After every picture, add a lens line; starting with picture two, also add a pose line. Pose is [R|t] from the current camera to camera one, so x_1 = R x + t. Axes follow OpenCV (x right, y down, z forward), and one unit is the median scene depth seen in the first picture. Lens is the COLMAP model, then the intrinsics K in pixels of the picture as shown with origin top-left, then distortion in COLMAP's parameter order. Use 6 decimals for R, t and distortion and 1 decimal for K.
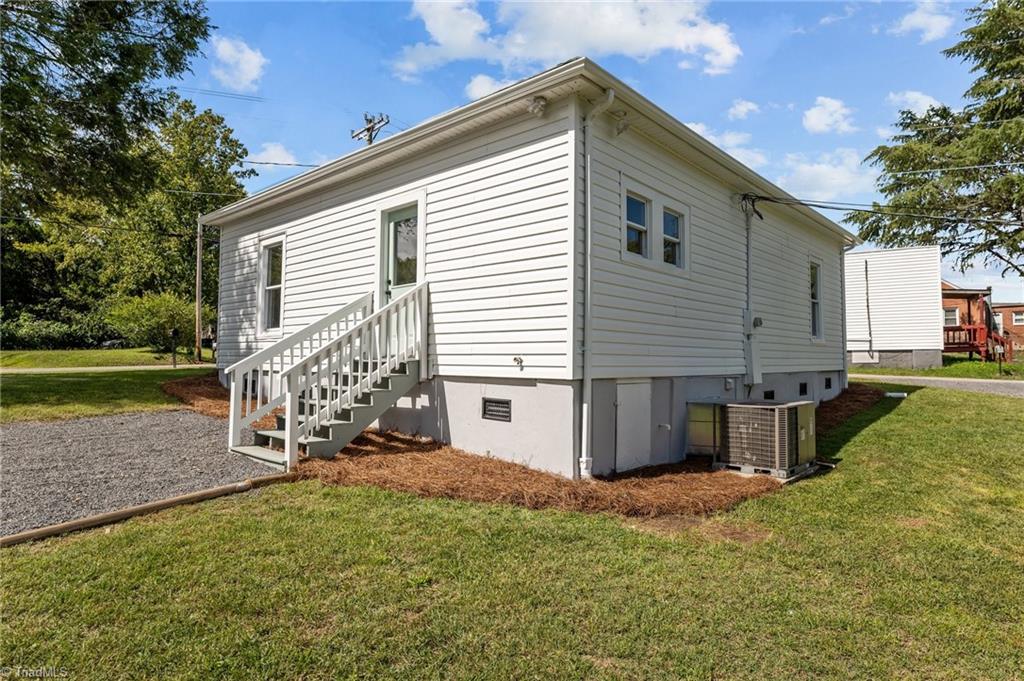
lens RADIAL K [[573.0, 0, 512.0], [0, 573.0, 340.5], [0, 0, 1]] dist [0.001912, -0.000662]
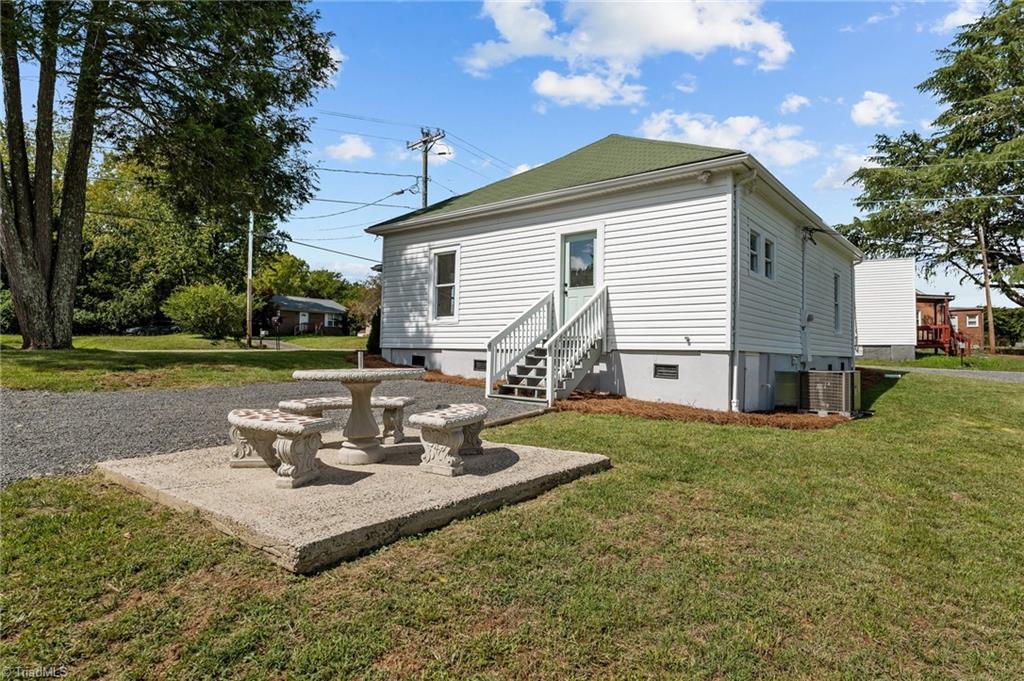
lens RADIAL K [[573.0, 0, 512.0], [0, 573.0, 340.5], [0, 0, 1]] dist [0.001912, -0.000662]
pose [[0.998427, 0.014817, 0.054074, -0.421091], [-0.015240, 0.999856, 0.007429, 0.026996], [-0.053956, -0.008242, 0.998509, -0.405141]]
